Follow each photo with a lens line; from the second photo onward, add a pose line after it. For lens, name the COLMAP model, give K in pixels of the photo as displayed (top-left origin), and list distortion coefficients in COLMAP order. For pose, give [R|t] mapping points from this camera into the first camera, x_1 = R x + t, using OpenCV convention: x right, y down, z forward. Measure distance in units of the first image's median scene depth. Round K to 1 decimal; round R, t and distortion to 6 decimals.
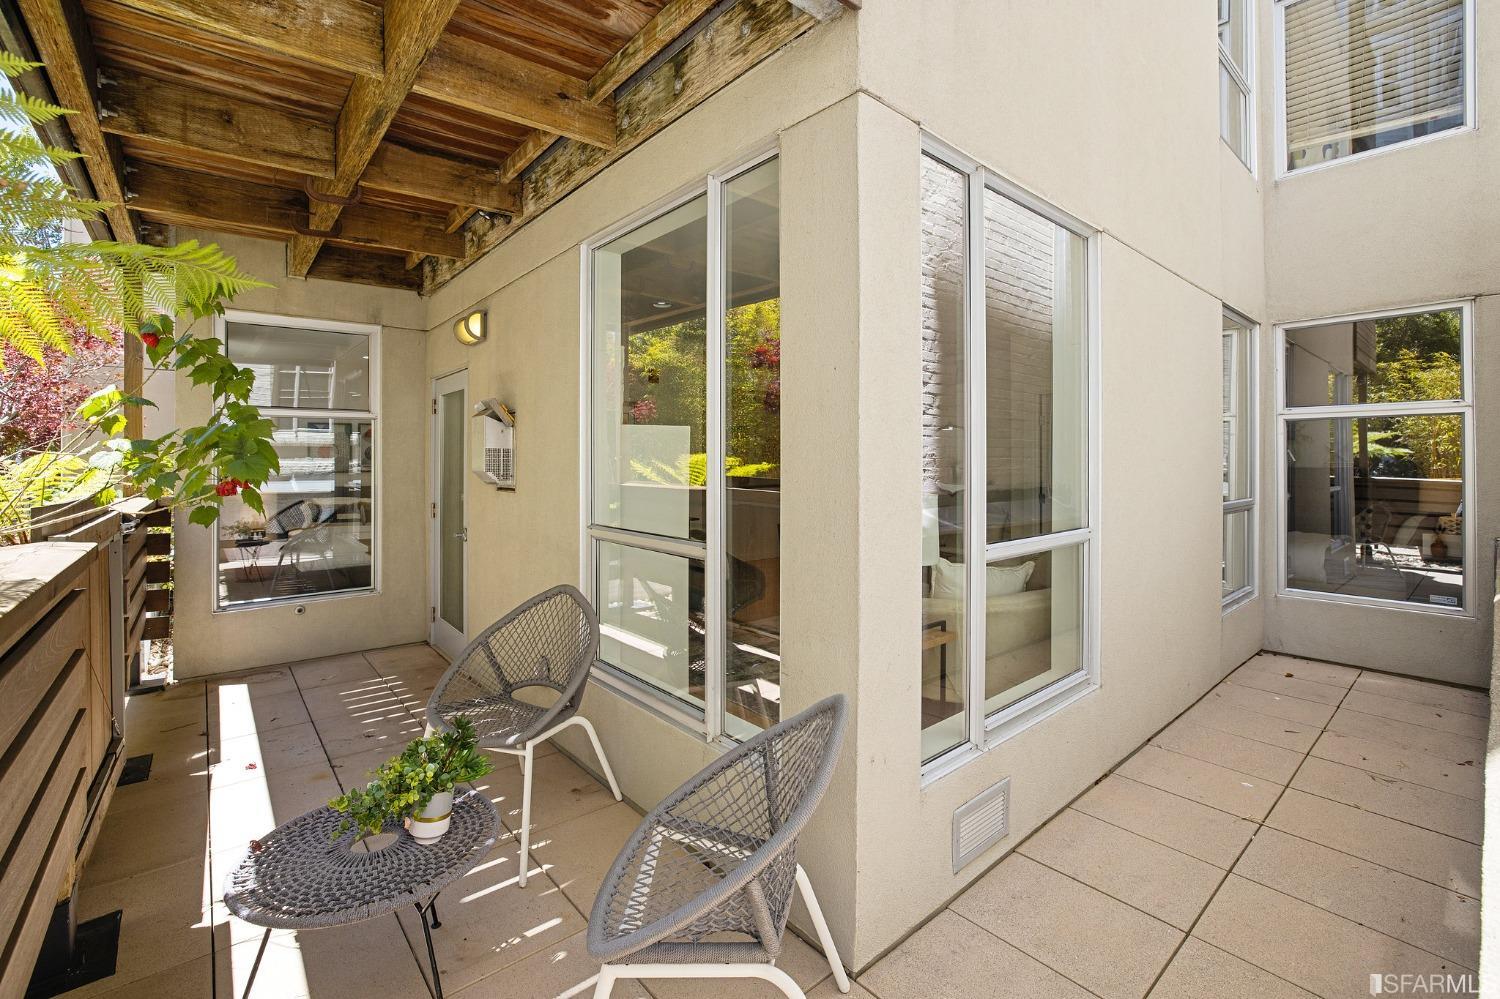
lens RADIAL K [[645.6, 0, 746.8], [0, 645.6, 460.1], [0, 0, 1]] dist [-0.022379, 0.000081]
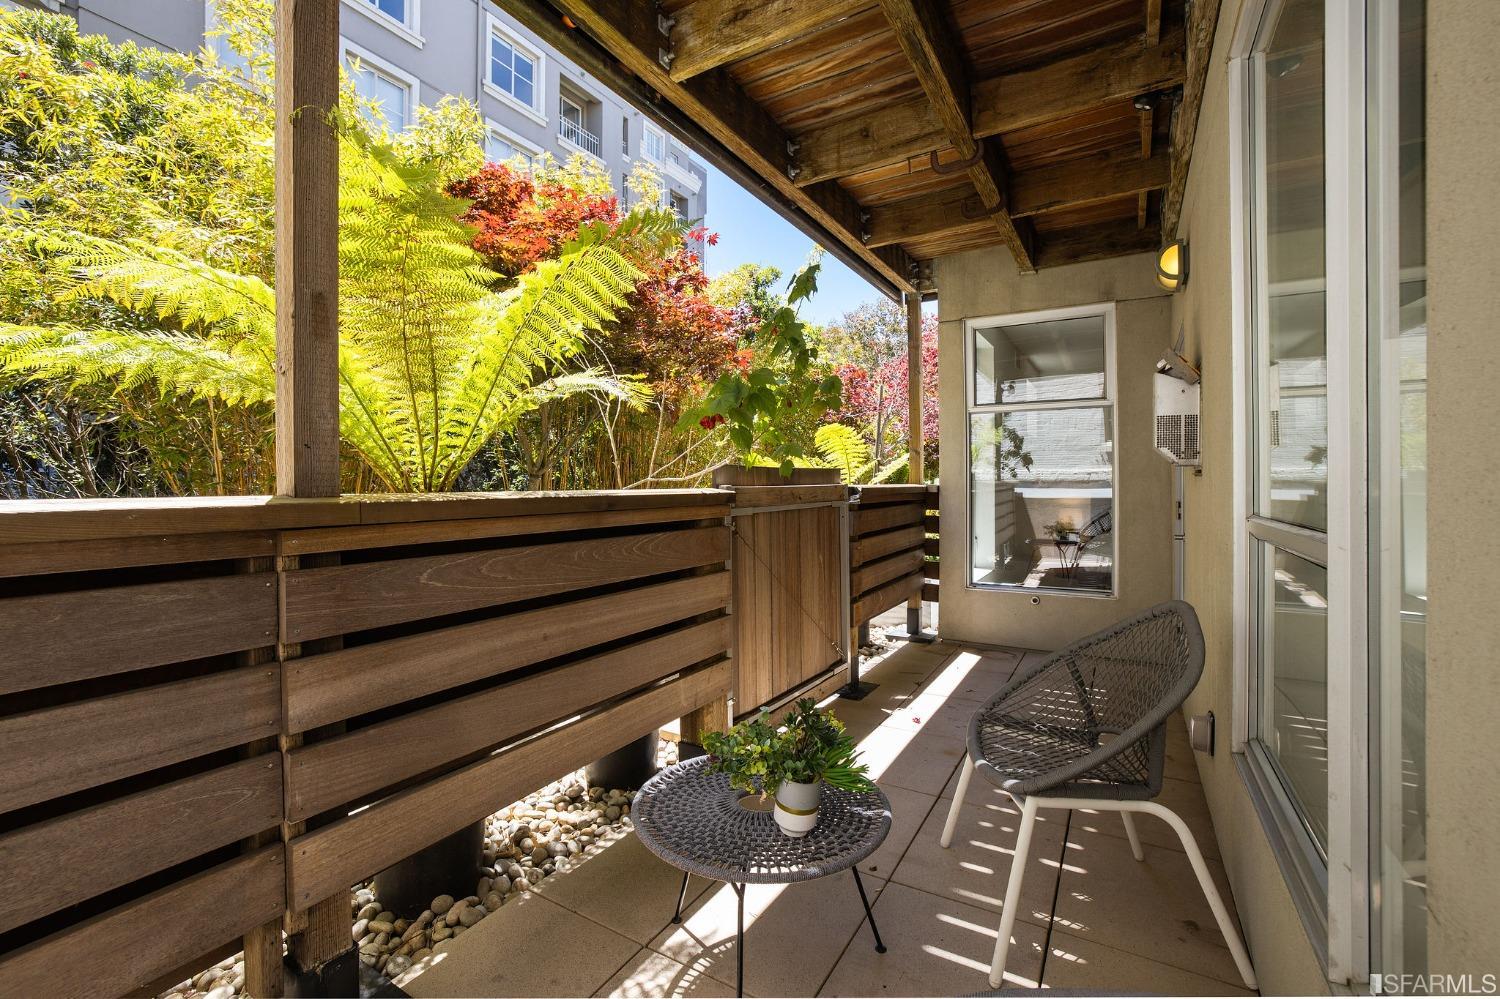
lens RADIAL K [[639.8, 0, 753.1], [0, 639.8, 490.3], [0, 0, 1]] dist [-0.039443, 0.011517]
pose [[0.340131, 0.011844, -0.940304, 0.135562], [0.004016, 0.999893, 0.014047, 0.060216], [0.940370, -0.008554, 0.340047, 0.320458]]
